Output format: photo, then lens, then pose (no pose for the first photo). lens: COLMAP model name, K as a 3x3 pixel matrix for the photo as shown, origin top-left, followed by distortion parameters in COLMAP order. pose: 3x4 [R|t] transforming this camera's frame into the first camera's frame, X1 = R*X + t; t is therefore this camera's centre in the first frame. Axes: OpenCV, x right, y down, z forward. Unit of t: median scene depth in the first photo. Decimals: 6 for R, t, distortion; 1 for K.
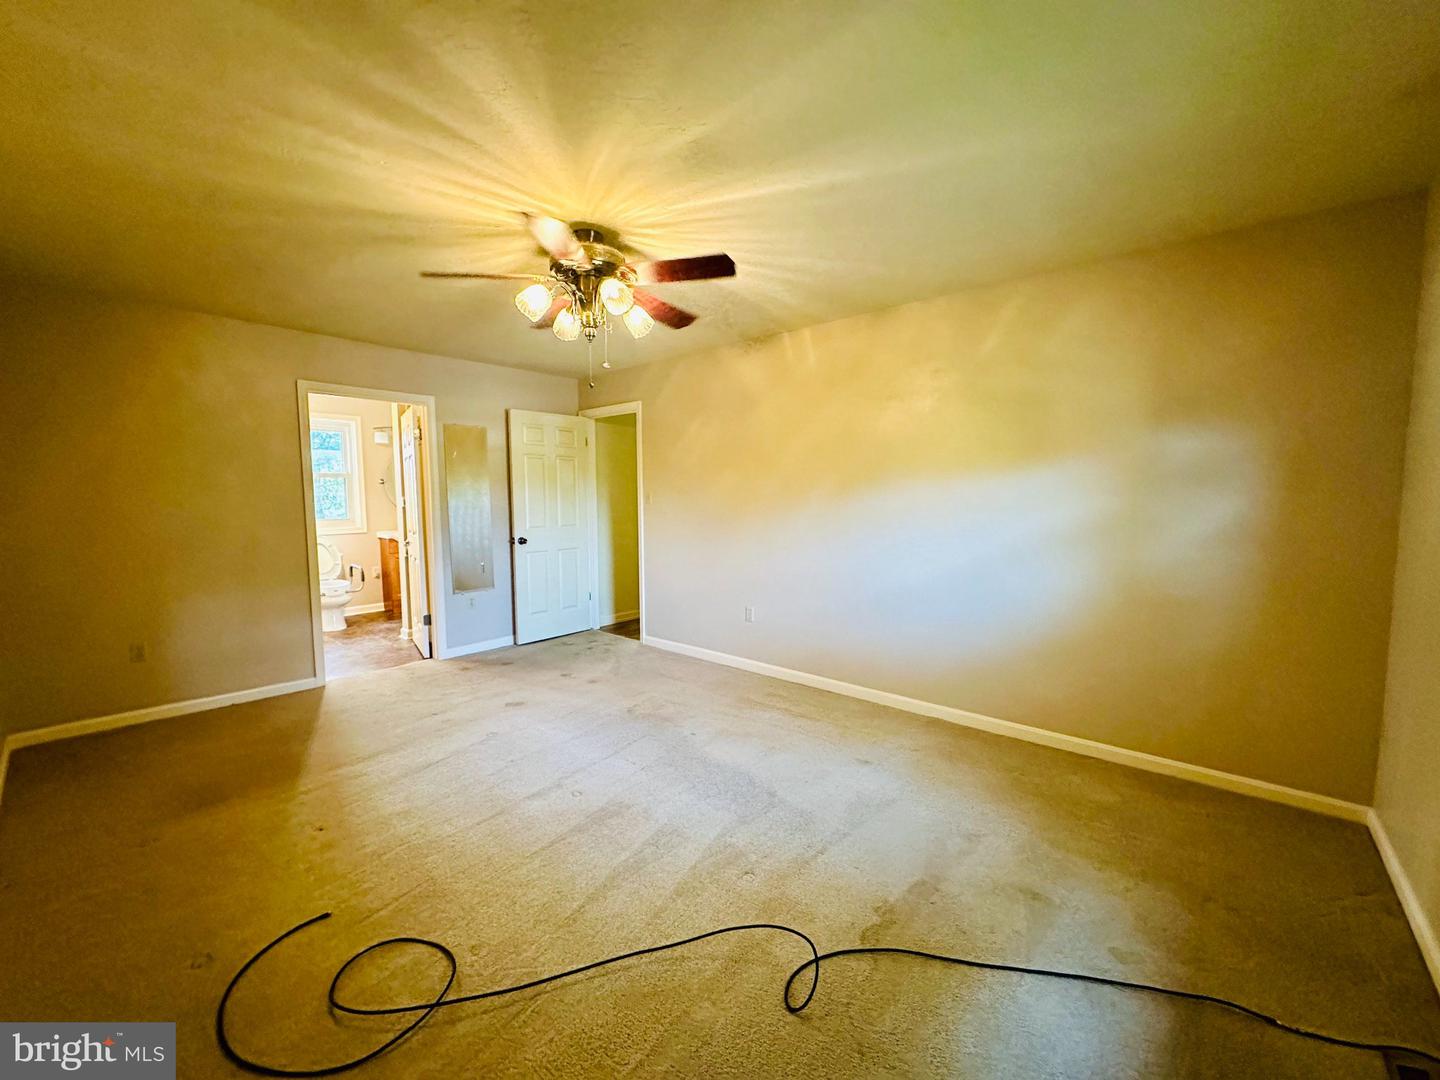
lens RADIAL K [[572.1, 0, 722.1], [0, 572.1, 543.1], [0, 0, 1]] dist [-0.003739, 0.000494]
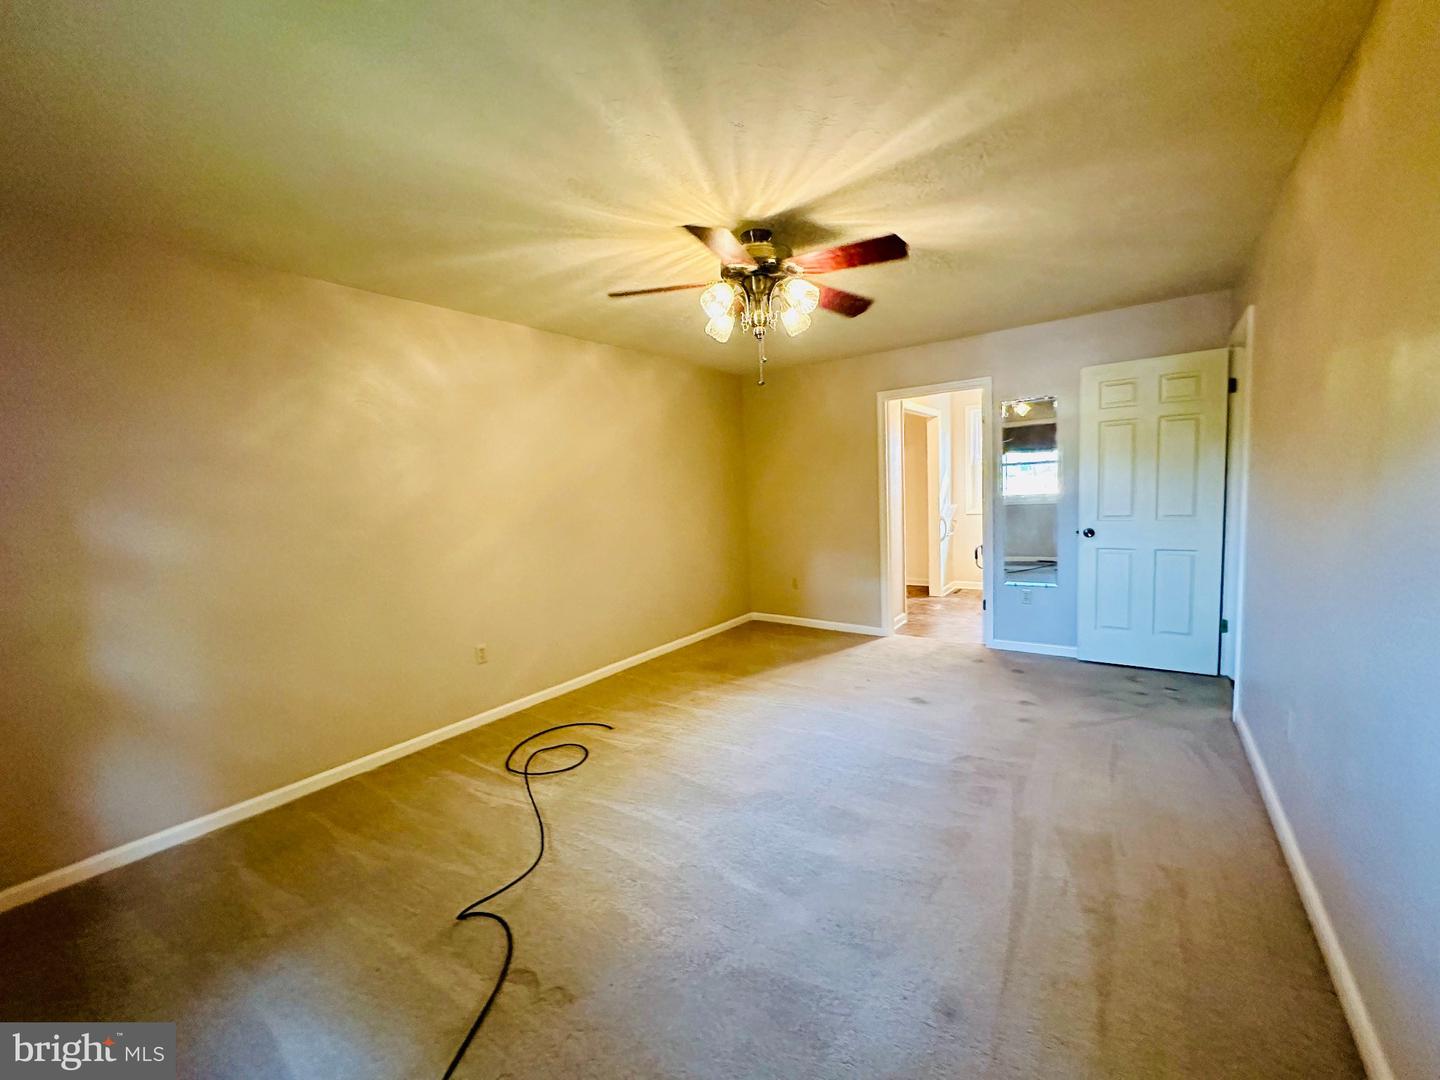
lens RADIAL K [[572.1, 0, 722.0], [0, 572.1, 540.1], [0, 0, 1]] dist [-0.003739, 0.000494]
pose [[0.093572, 0.084093, -0.992055, 0.446923], [-0.040822, 0.995913, 0.080569, -0.042480], [0.994775, 0.032958, 0.096623, 0.473448]]
